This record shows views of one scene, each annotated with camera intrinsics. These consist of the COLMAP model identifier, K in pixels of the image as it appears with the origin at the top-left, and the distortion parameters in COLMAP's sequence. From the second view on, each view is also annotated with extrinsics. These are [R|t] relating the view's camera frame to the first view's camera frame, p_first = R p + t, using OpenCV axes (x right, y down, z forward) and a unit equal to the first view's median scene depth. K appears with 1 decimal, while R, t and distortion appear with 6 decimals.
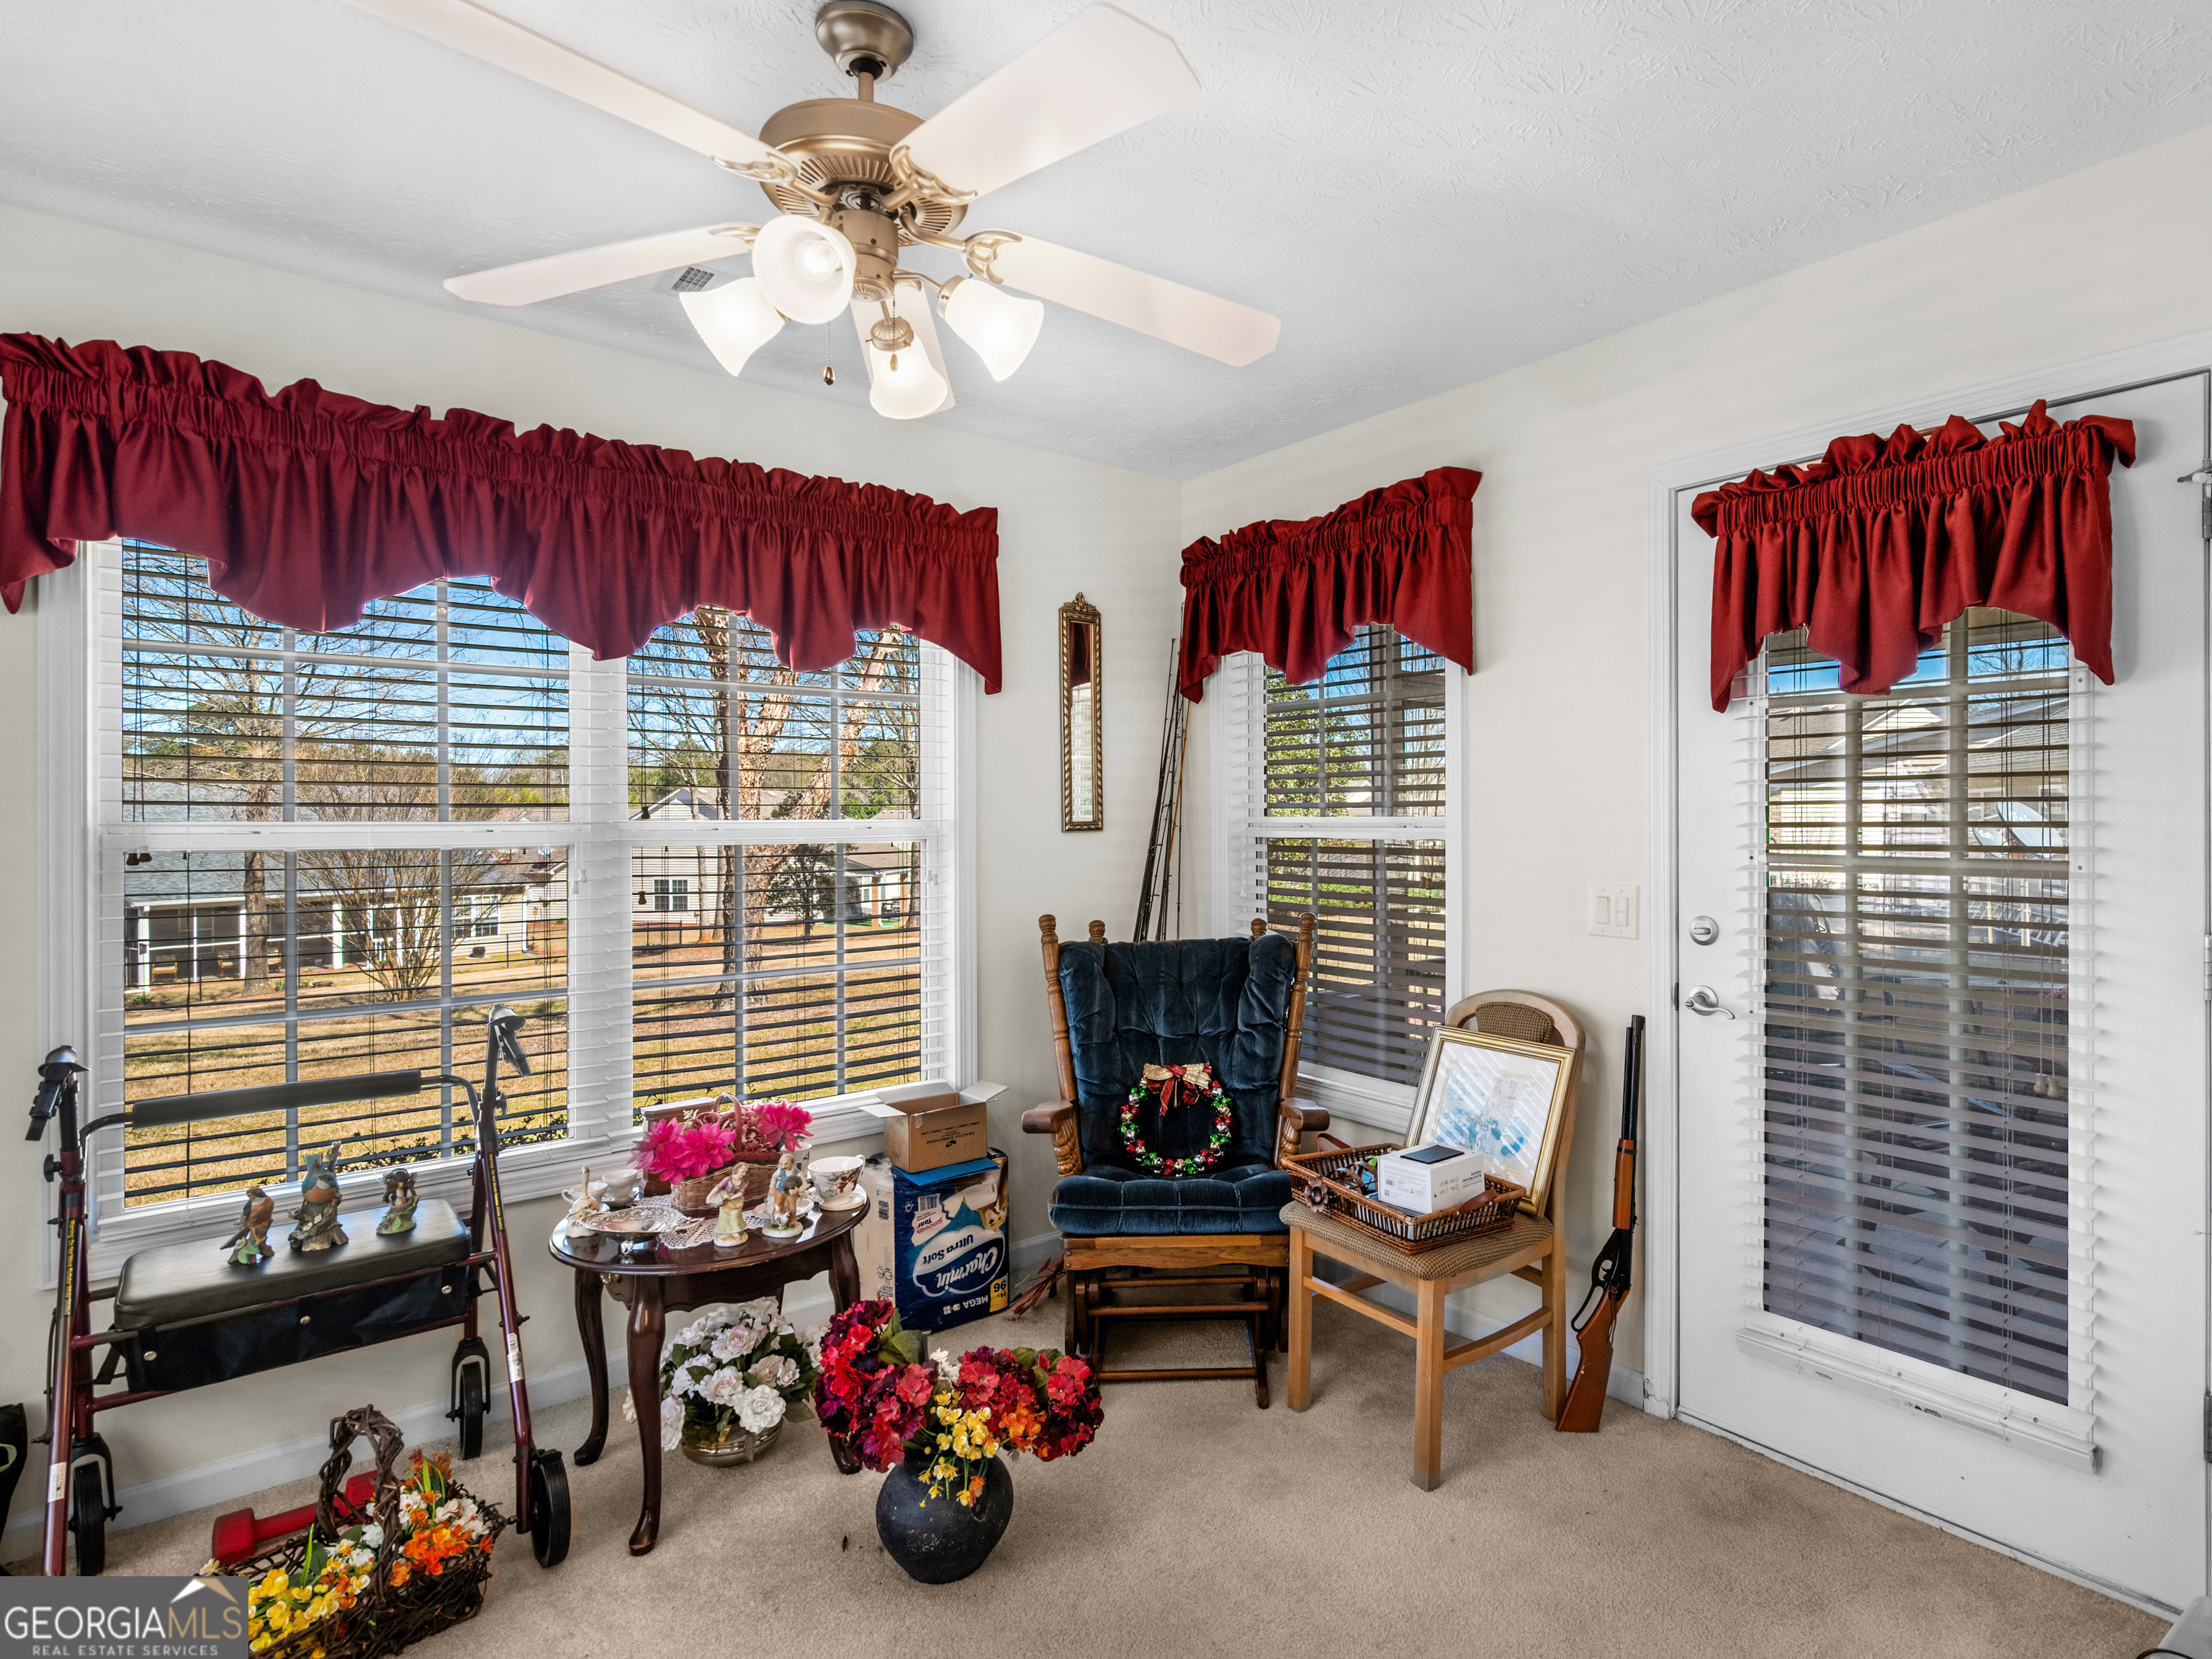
lens RADIAL K [[1145.7, 0, 1171.0], [0, 1145.7, 816.5], [0, 0, 1]] dist [-0.000994, -0.000117]
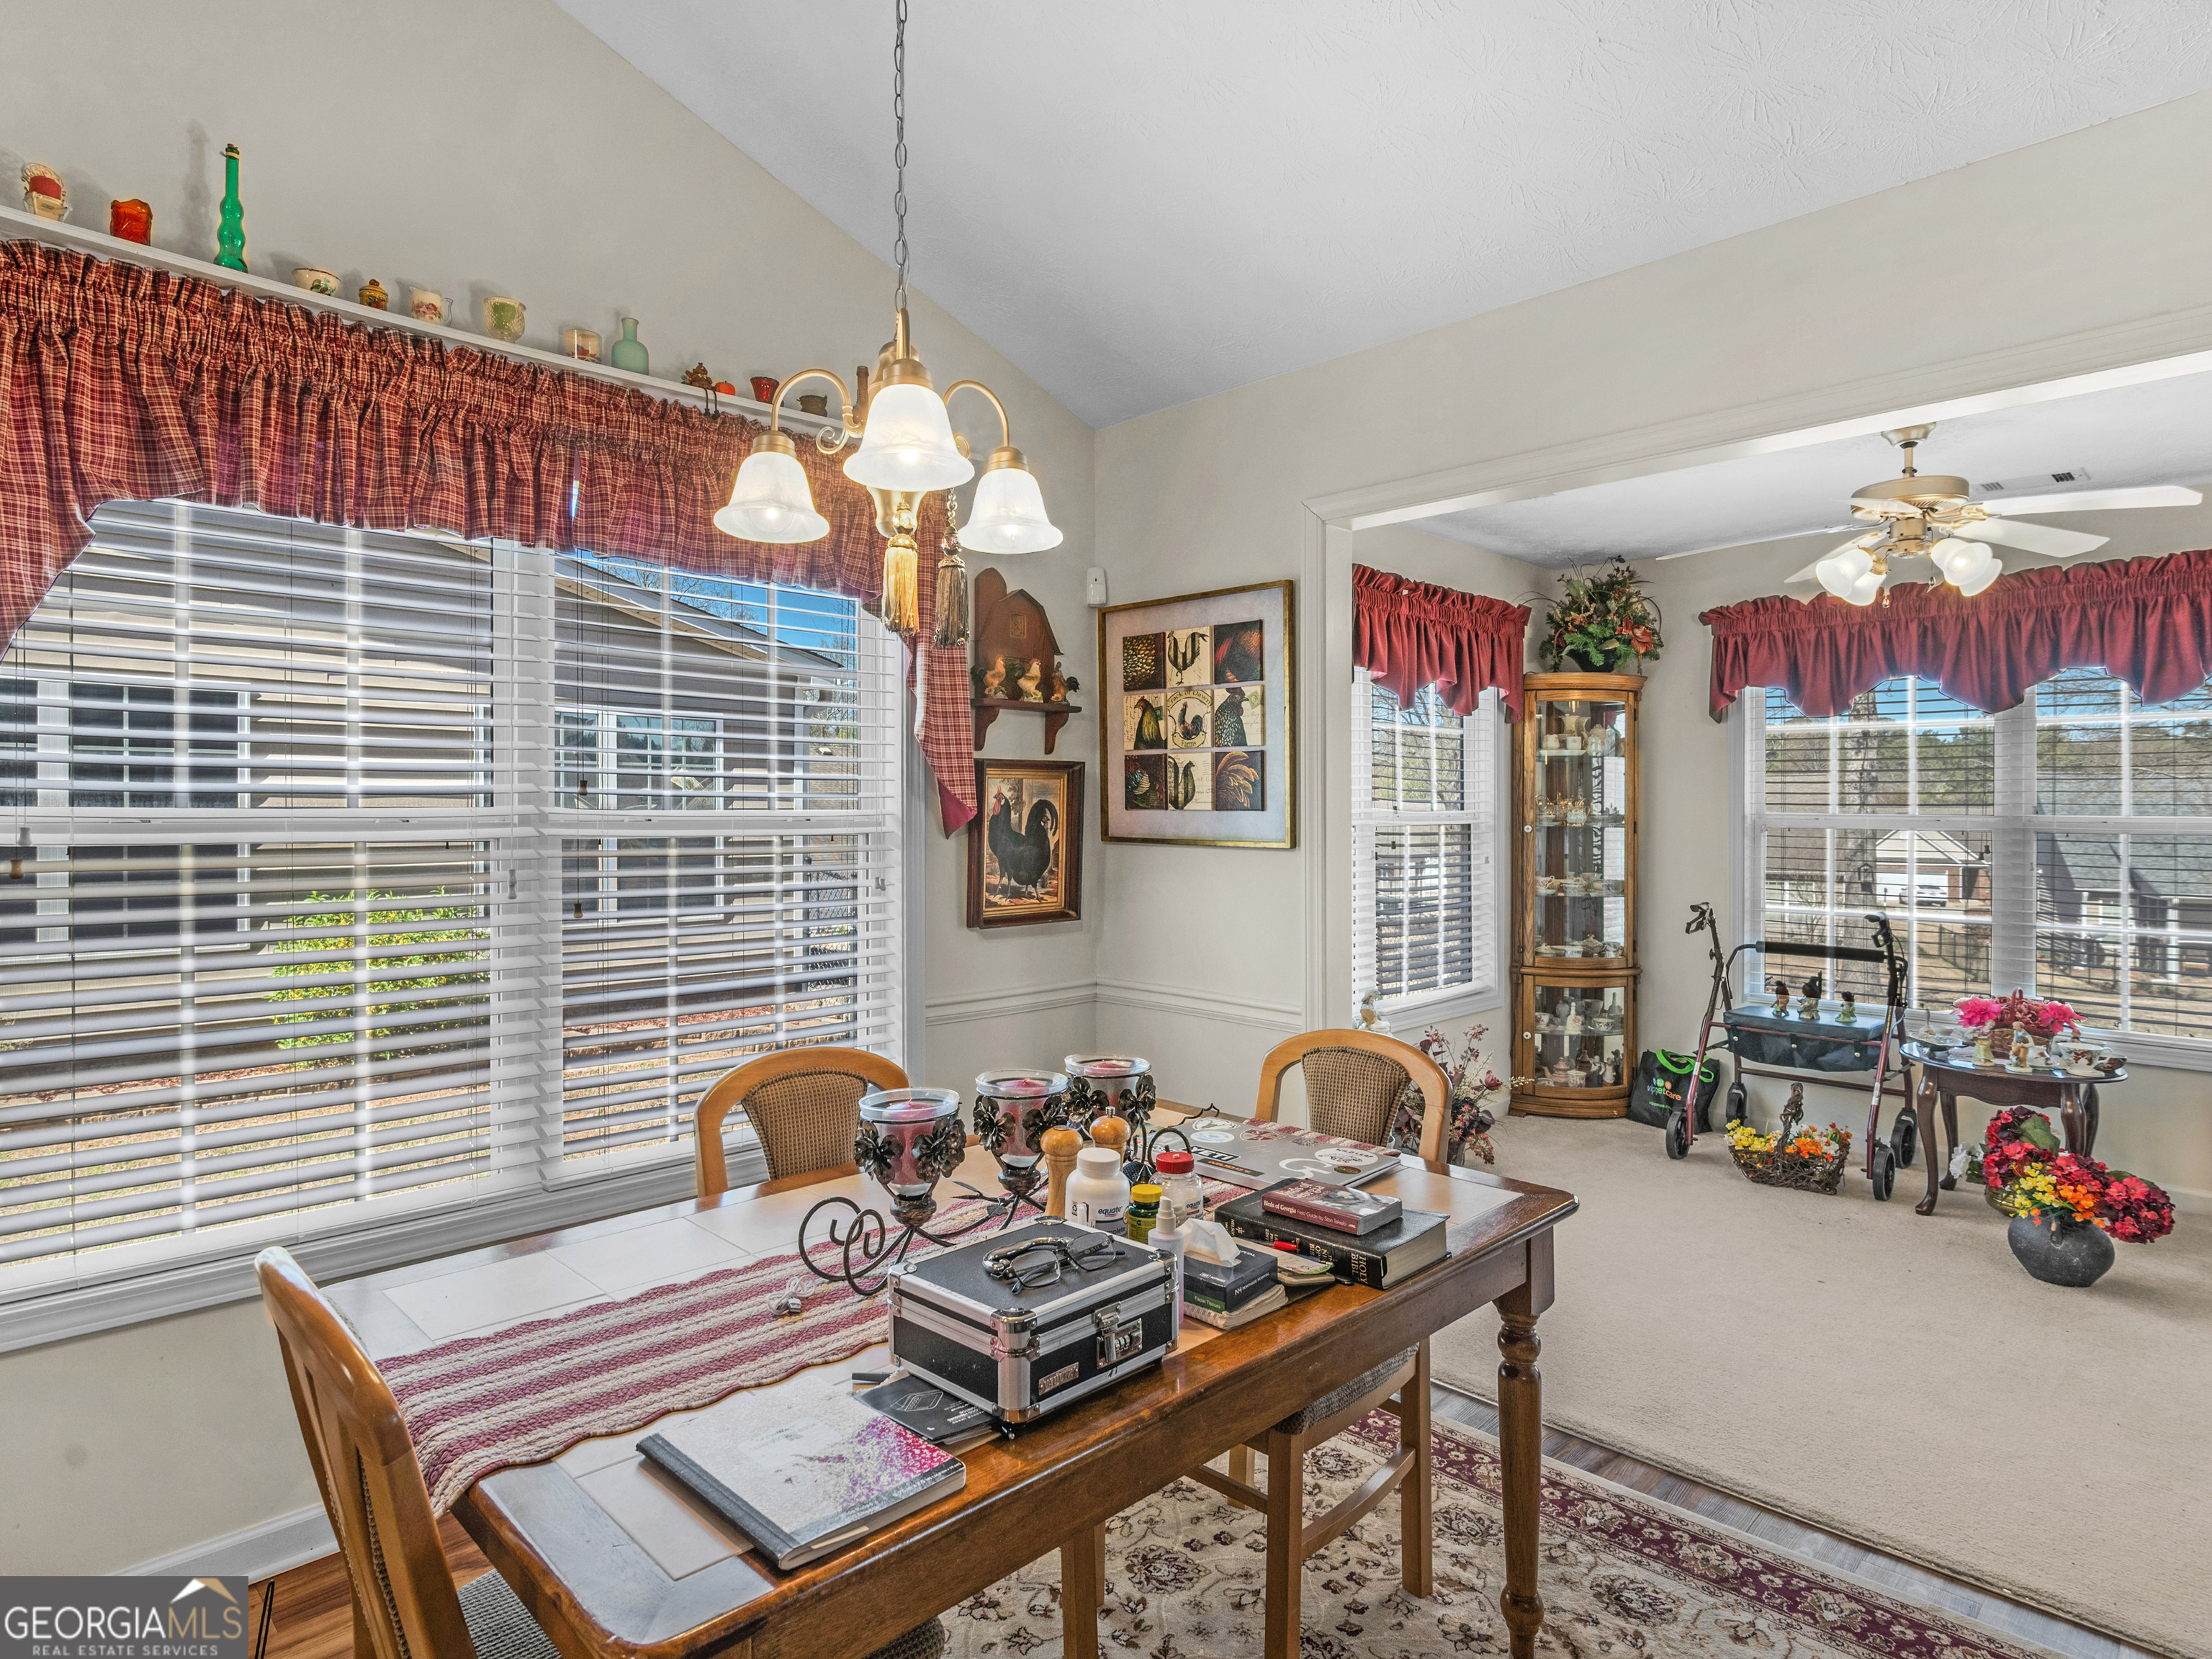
lens RADIAL K [[1224.9, 0, 1107.8], [0, 1224.9, 797.9], [0, 0, 1]] dist [0.000582, 0.000217]
pose [[0.092692, -0.002392, -0.995692, 0.974802], [-0.003664, 0.999990, -0.002743, -0.009466], [0.995688, 0.003903, 0.092682, -0.341086]]
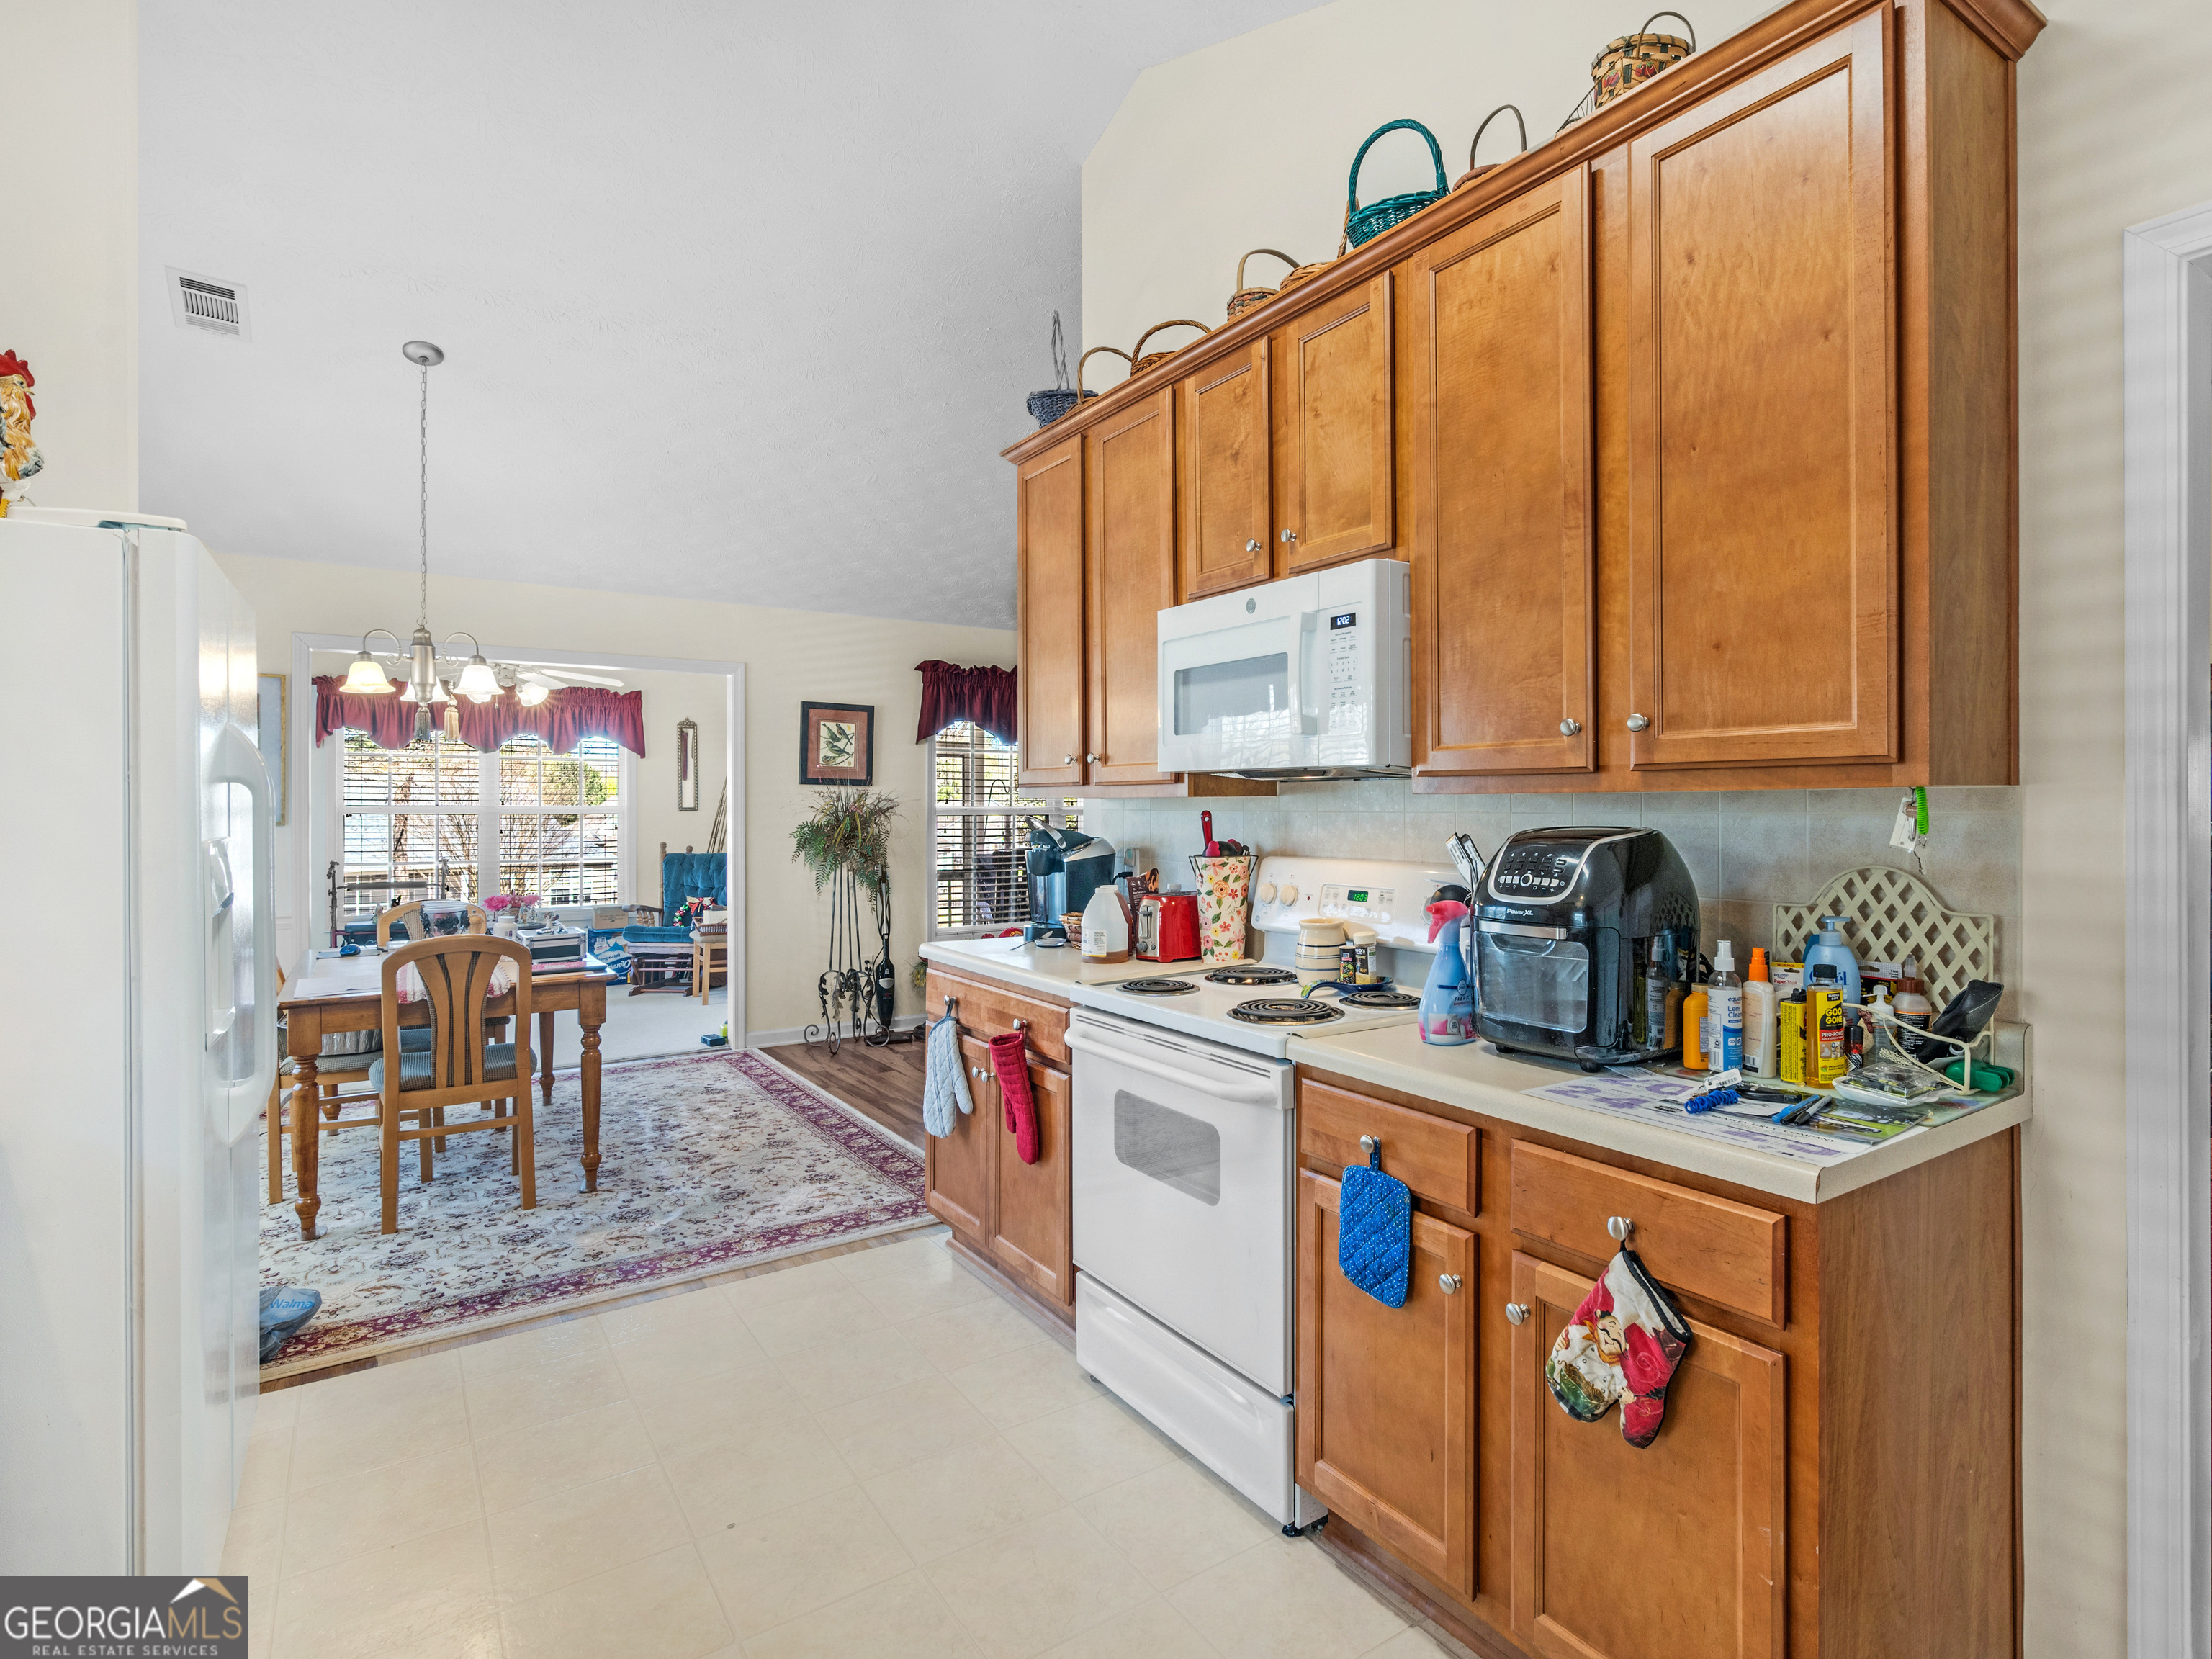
lens RADIAL K [[1133.0, 0, 1151.4], [0, 1133.0, 820.0], [0, 0, 1]] dist [0.000614, -0.000156]
pose [[0.995826, 0.008558, -0.090871, 1.419491], [-0.007543, 0.999905, 0.011505, -0.004644], [0.090960, -0.010772, 0.995796, -1.700012]]
